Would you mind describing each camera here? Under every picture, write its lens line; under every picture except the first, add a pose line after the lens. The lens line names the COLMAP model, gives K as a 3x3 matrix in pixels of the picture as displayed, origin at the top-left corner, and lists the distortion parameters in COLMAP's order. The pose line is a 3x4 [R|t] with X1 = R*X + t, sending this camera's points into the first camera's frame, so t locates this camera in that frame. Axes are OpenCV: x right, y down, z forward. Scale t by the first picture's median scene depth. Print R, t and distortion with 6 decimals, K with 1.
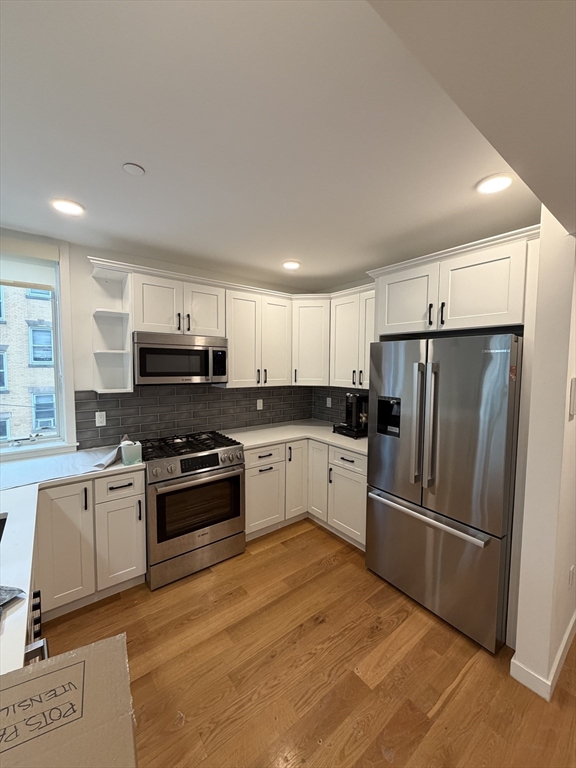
lens RADIAL K [[306.1, 0, 288.6], [0, 306.1, 382.8], [0, 0, 1]] dist [-0.001312, 0.000876]
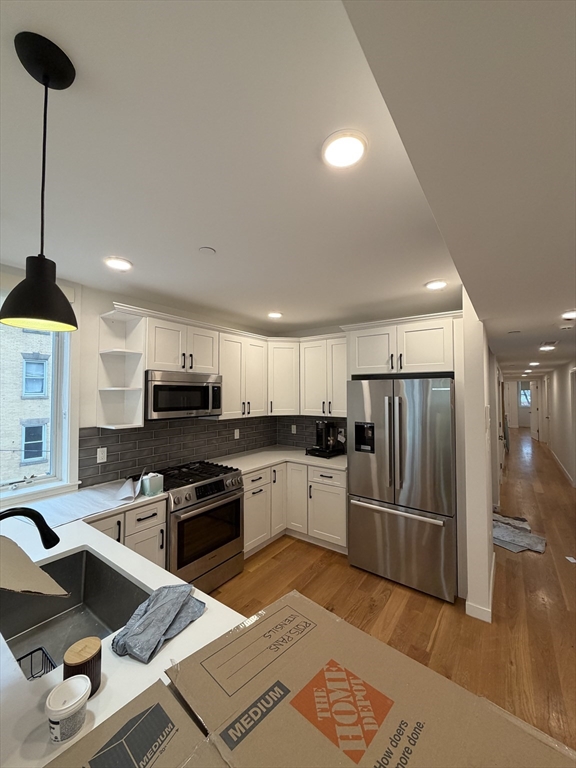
lens RADIAL K [[306.1, 0, 288.5], [0, 306.1, 382.6], [0, 0, 1]] dist [-0.001312, 0.000876]
pose [[0.959654, -0.000624, 0.281183, -0.334165], [0.026583, 0.995720, -0.088517, -0.015055], [-0.279924, 0.092421, 0.955563, -0.167141]]
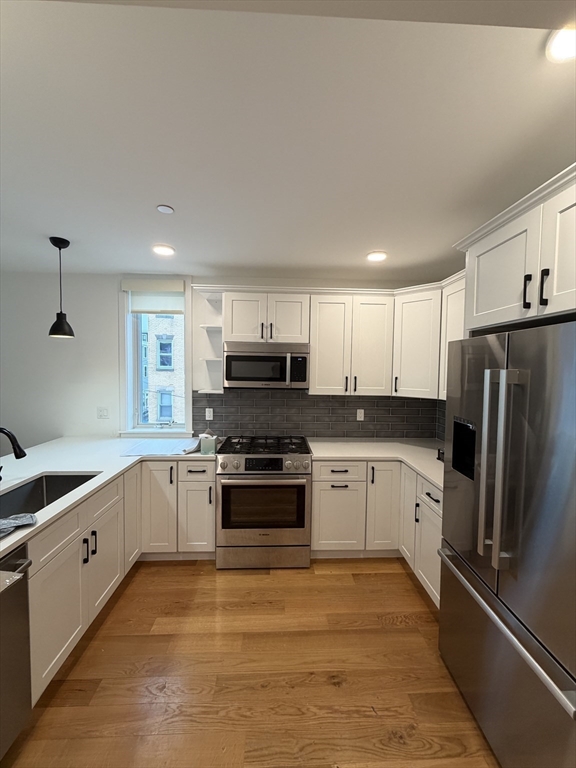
lens RADIAL K [[306.1, 0, 288.9], [0, 306.1, 383.0], [0, 0, 1]] dist [-0.001312, 0.000876]
pose [[0.814919, 0.030069, -0.578795, 0.382202], [-0.042386, 0.999071, -0.007775, -0.011640], [0.578023, 0.030869, 0.815436, 0.194542]]
